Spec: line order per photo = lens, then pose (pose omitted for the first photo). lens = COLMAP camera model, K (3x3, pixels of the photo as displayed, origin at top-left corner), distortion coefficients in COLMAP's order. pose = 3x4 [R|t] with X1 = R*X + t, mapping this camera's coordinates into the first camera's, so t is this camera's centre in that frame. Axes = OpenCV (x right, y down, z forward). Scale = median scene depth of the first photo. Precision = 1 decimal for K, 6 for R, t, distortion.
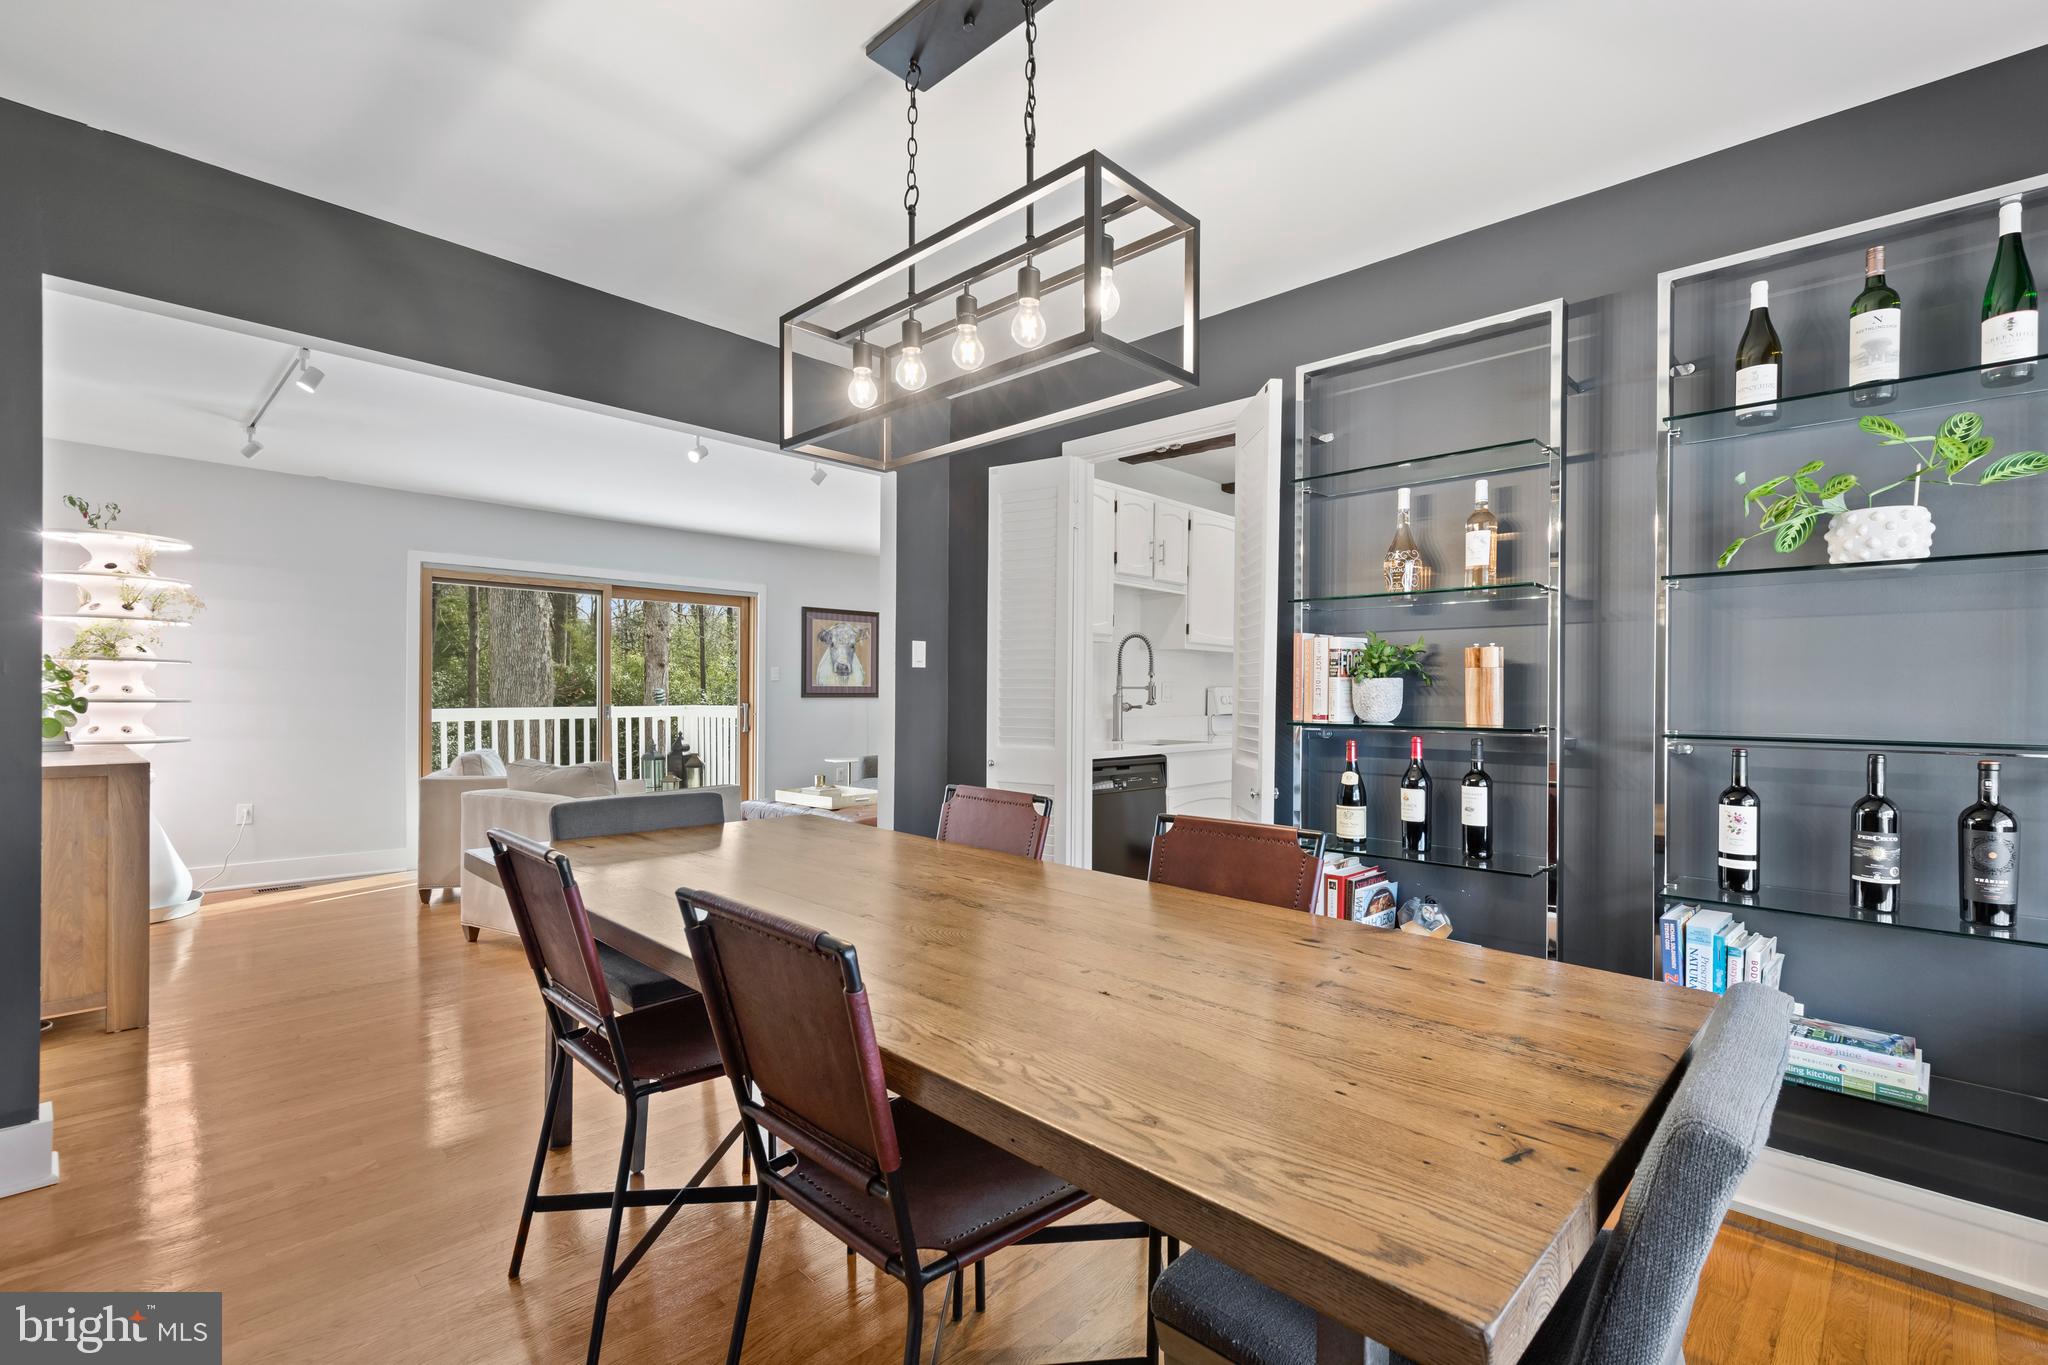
lens RADIAL K [[886.1, 0, 1031.5], [0, 886.1, 695.7], [0, 0, 1]] dist [-0.000722, -0.000188]
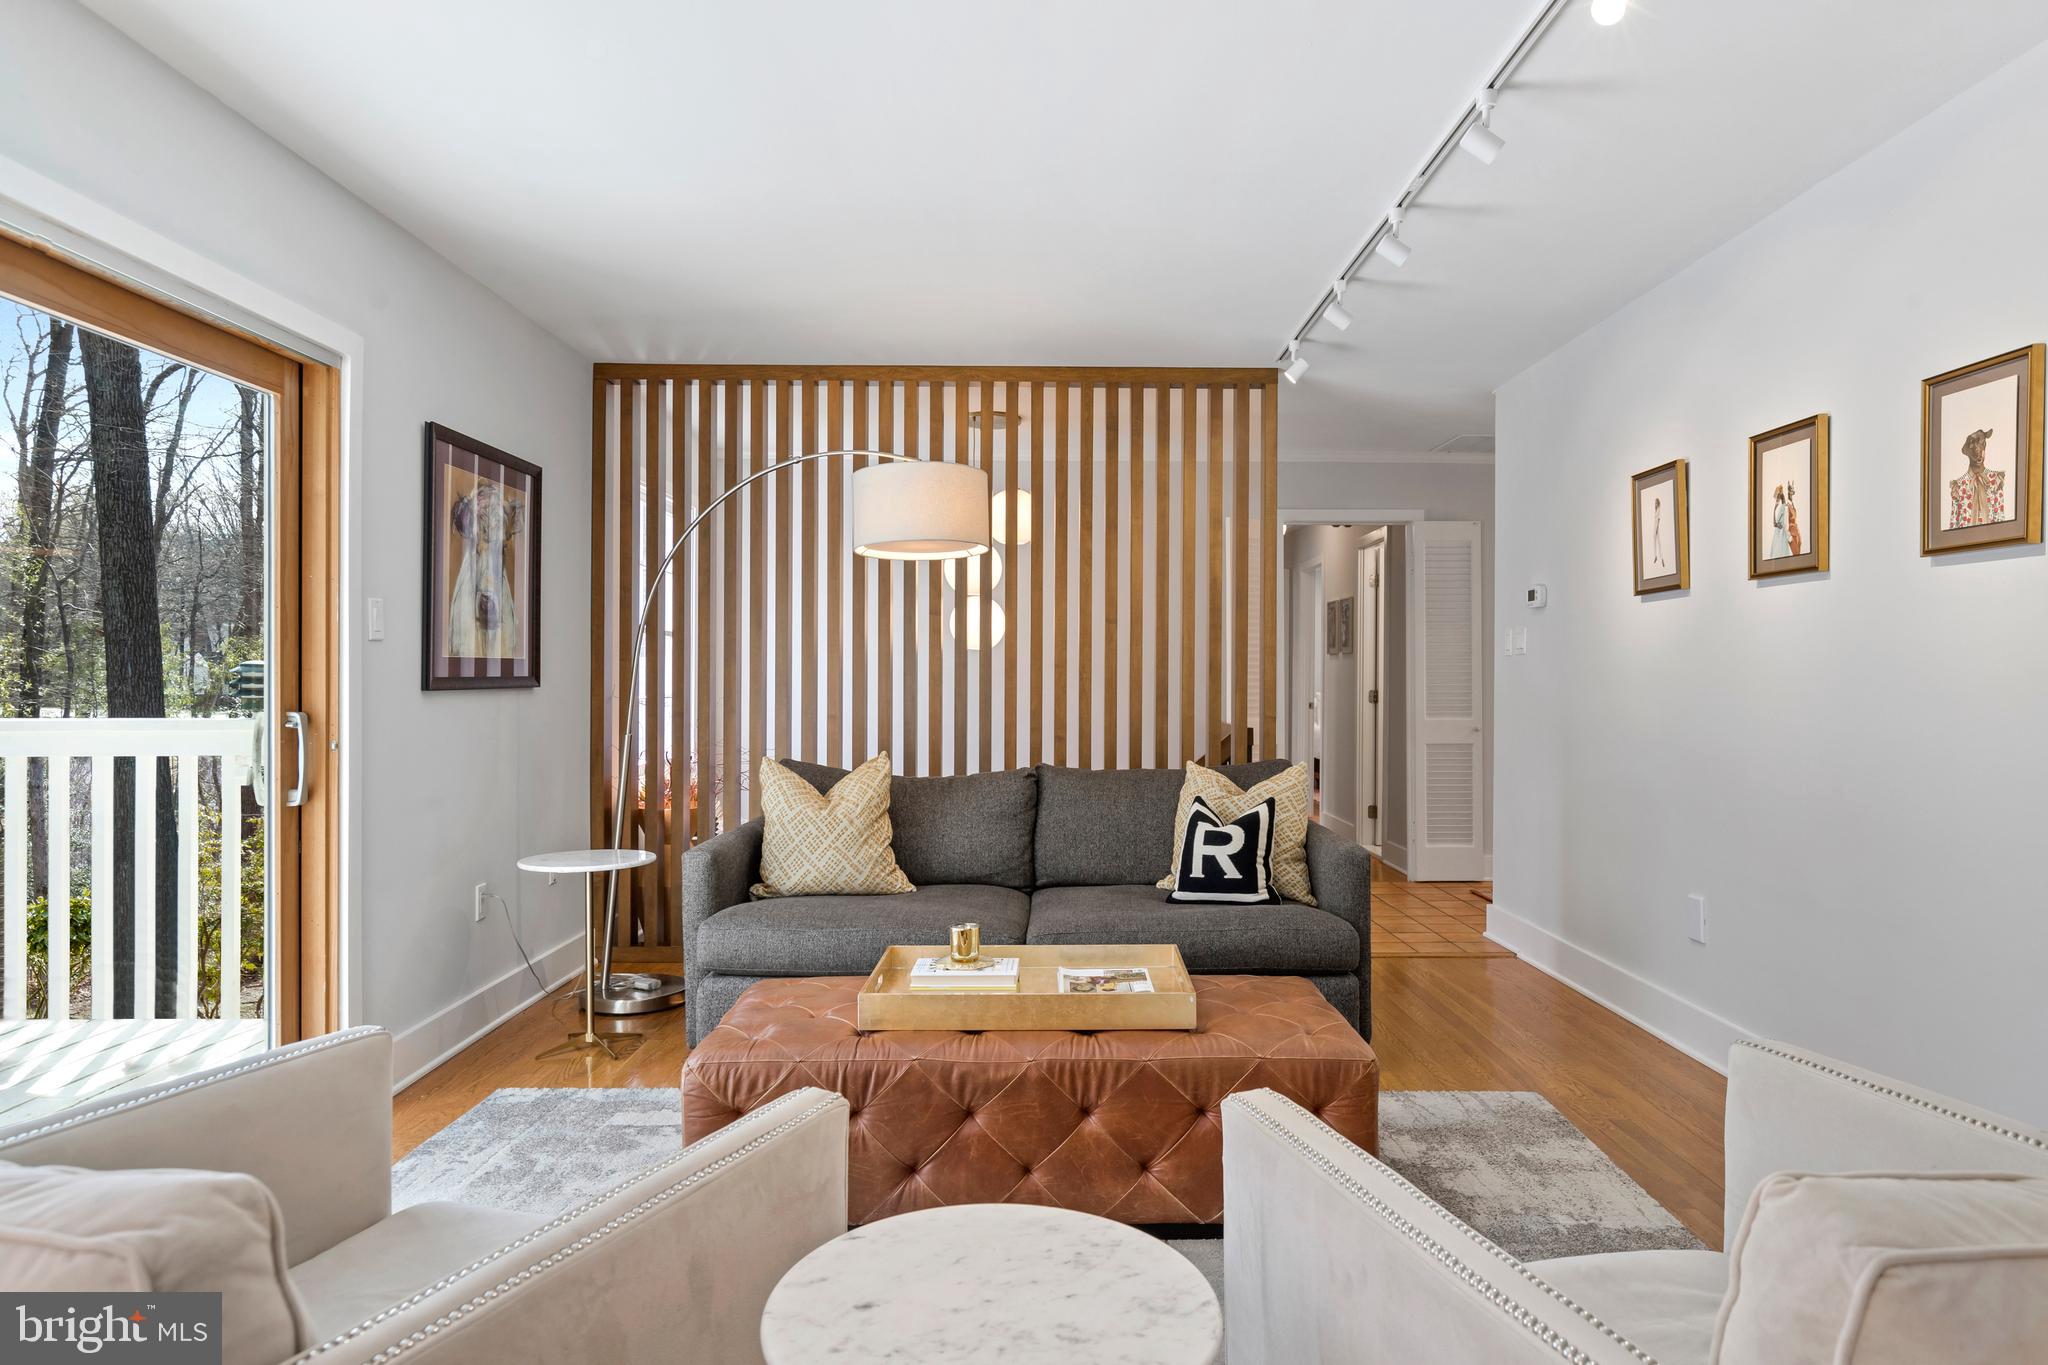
lens RADIAL K [[1236.2, 0, 1031.7], [0, 1236.2, 680.1], [0, 0, 1]] dist [0.000935, -0.000210]
pose [[0.717968, -0.005385, 0.696055, -0.568392], [0.001544, 0.999980, 0.006144, -0.006589], [-0.696074, -0.003337, 0.717962, 0.681087]]
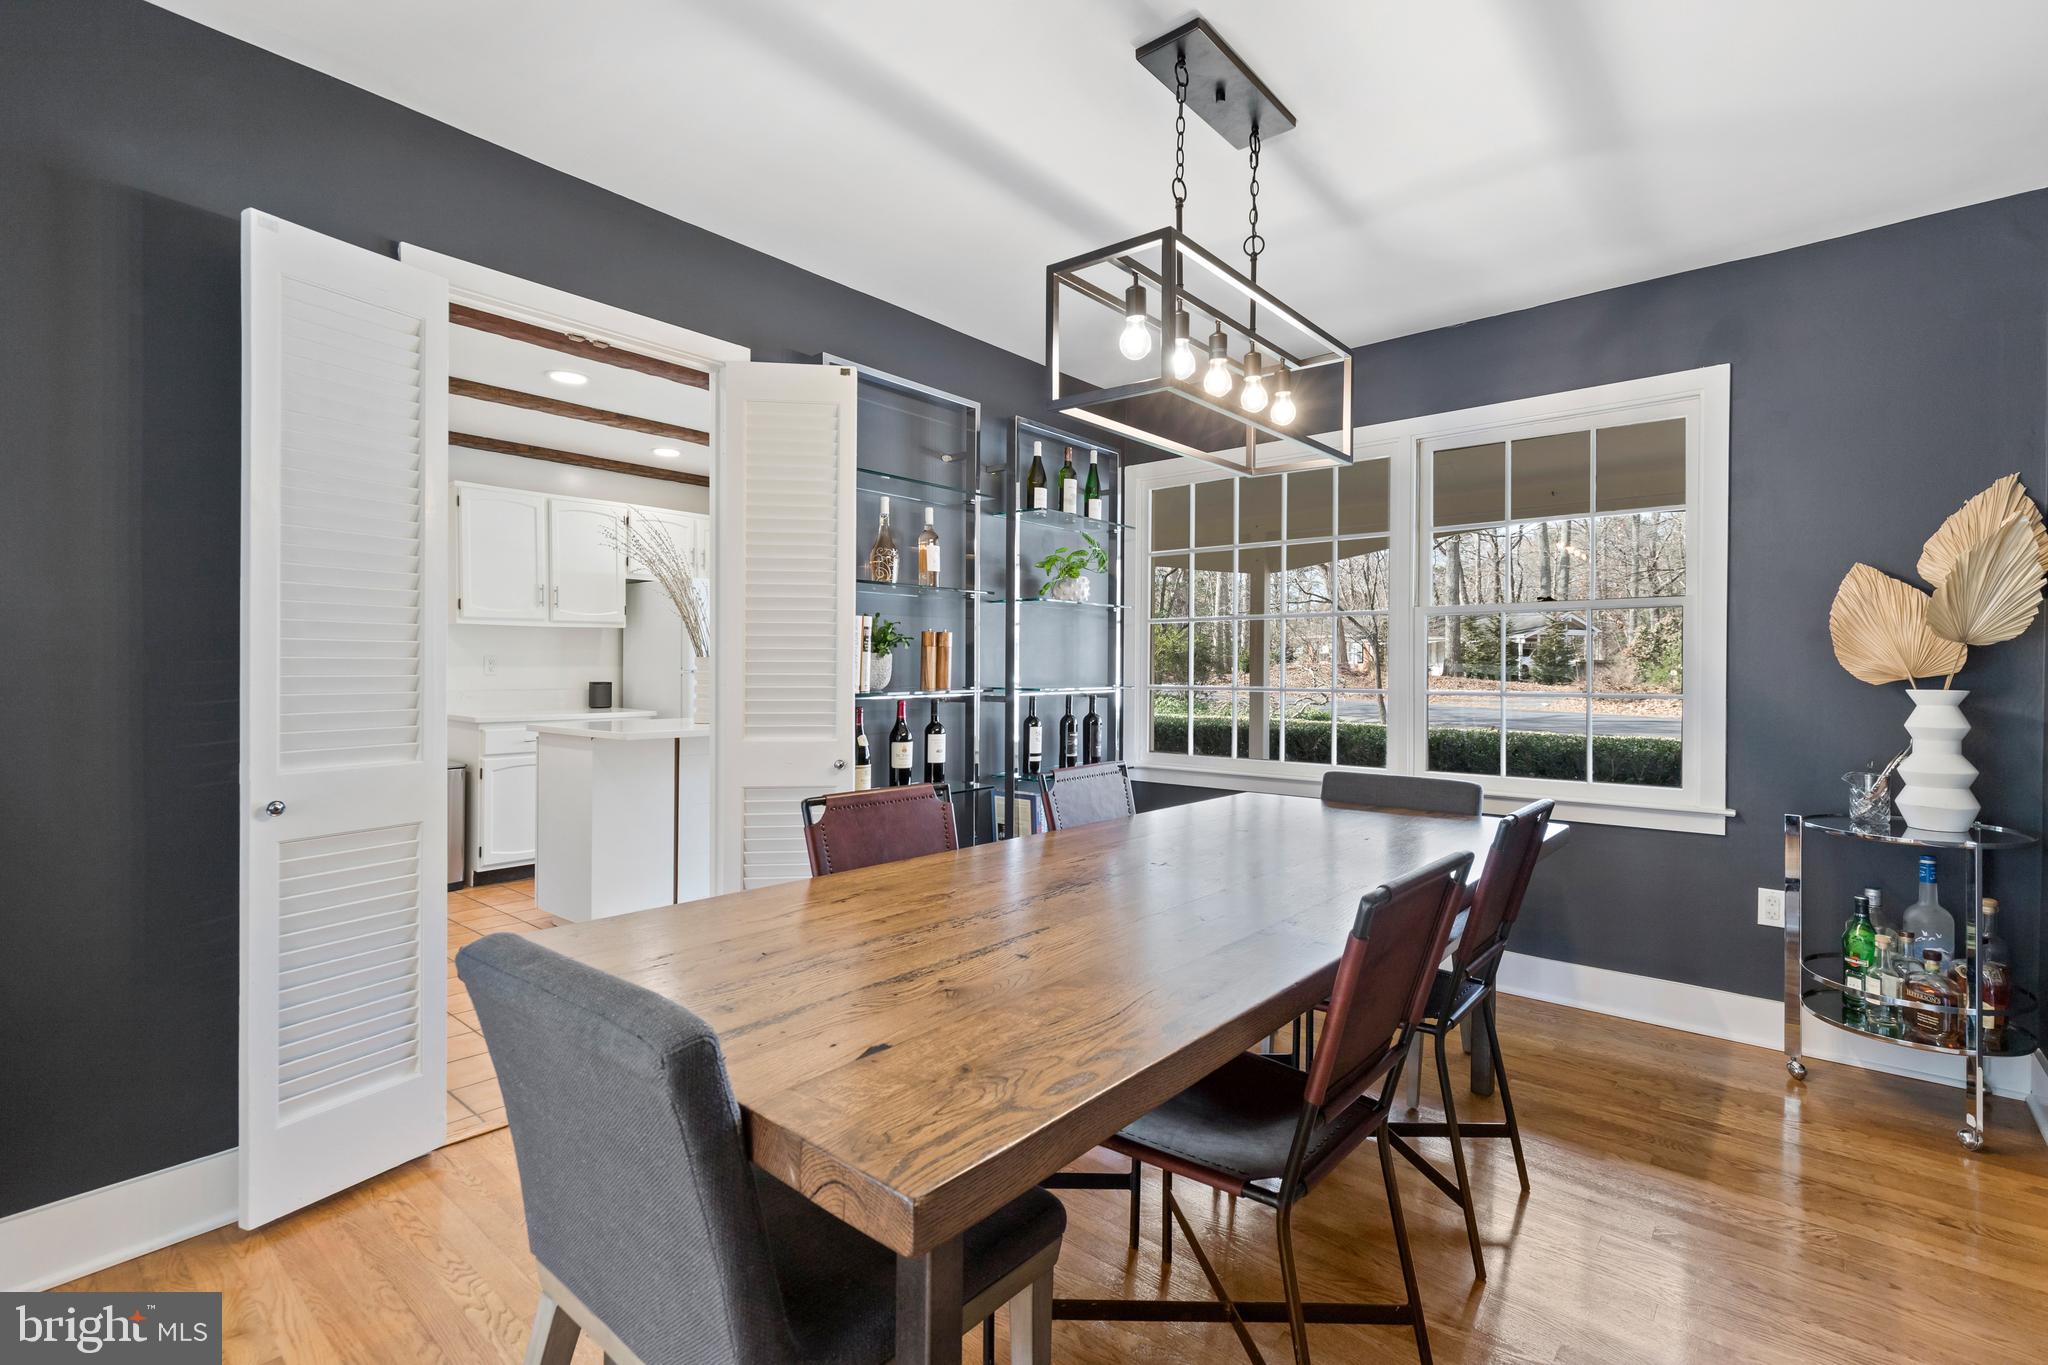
lens RADIAL K [[936.4, 0, 1044.2], [0, 936.4, 668.0], [0, 0, 1]] dist [0.002776, -0.000020]
pose [[-0.069060, -0.009990, 0.997562, -0.354611], [-0.000910, 0.999950, 0.009951, -0.004923], [-0.997612, -0.000220, -0.069065, 0.352230]]
